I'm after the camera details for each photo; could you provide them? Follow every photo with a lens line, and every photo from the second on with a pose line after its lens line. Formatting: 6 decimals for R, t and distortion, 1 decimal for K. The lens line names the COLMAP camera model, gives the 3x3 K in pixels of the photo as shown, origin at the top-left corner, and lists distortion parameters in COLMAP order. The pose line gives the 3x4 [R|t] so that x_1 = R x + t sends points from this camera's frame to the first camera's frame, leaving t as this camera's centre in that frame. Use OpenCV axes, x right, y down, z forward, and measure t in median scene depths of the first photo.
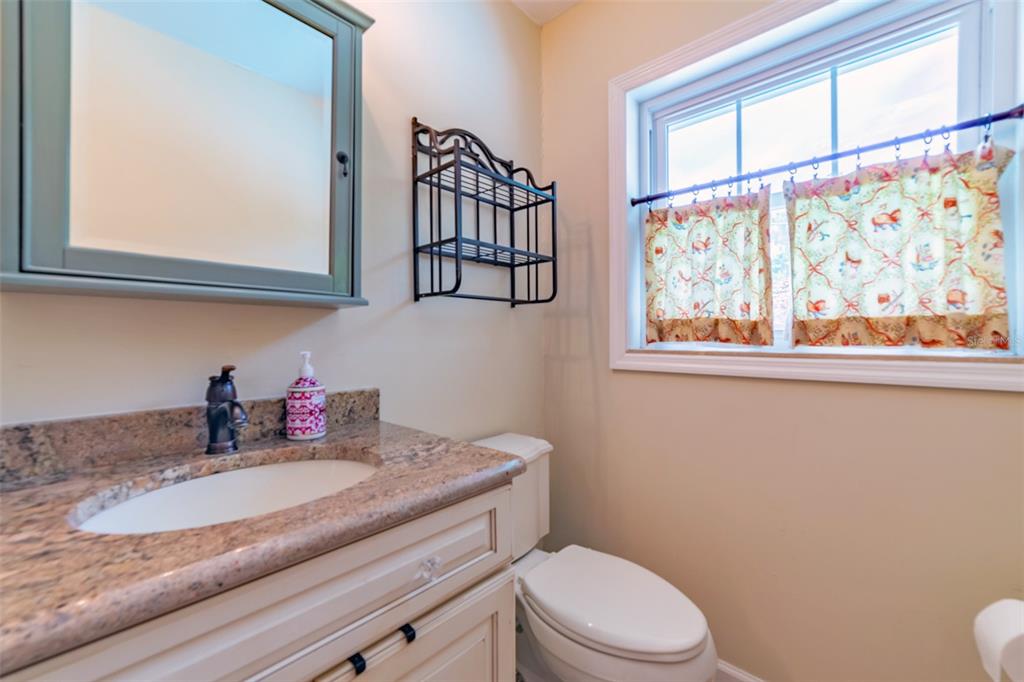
lens RADIAL K [[407.2, 0, 512.0], [0, 407.2, 341.0], [0, 0, 1]] dist [-0.000658, 0.000068]
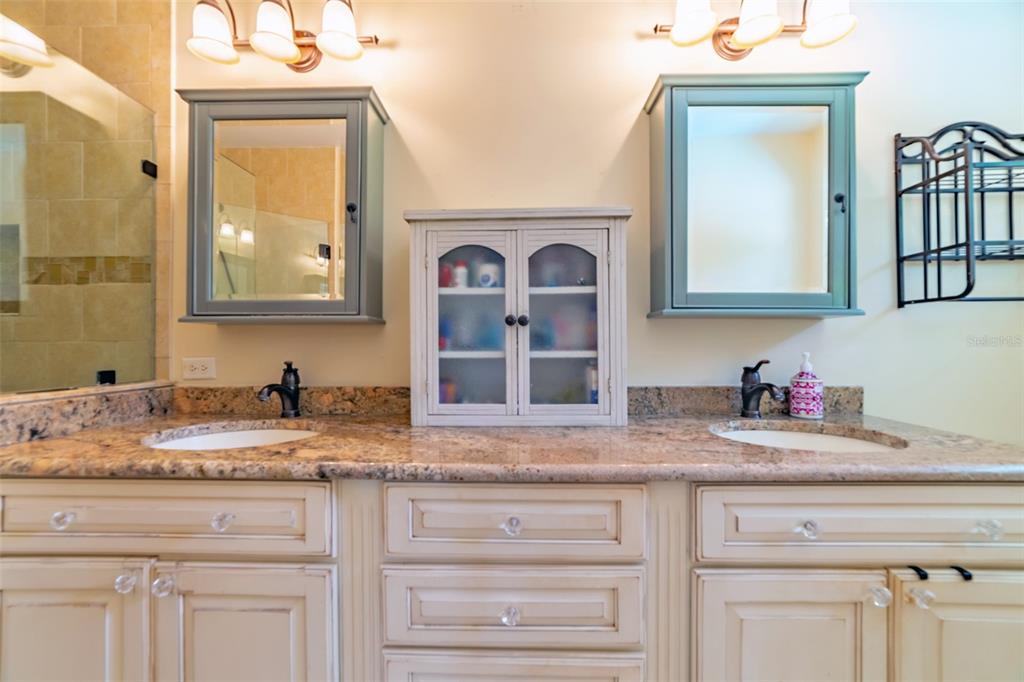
lens RADIAL K [[396.8, 0, 512.6], [0, 396.8, 346.2], [0, 0, 1]] dist [-0.023266, 0.007760]
pose [[0.654695, 0.006514, -0.755865, -0.163592], [-0.008148, 0.999966, 0.001561, 0.011193], [0.755849, 0.005137, 0.654726, -0.543093]]
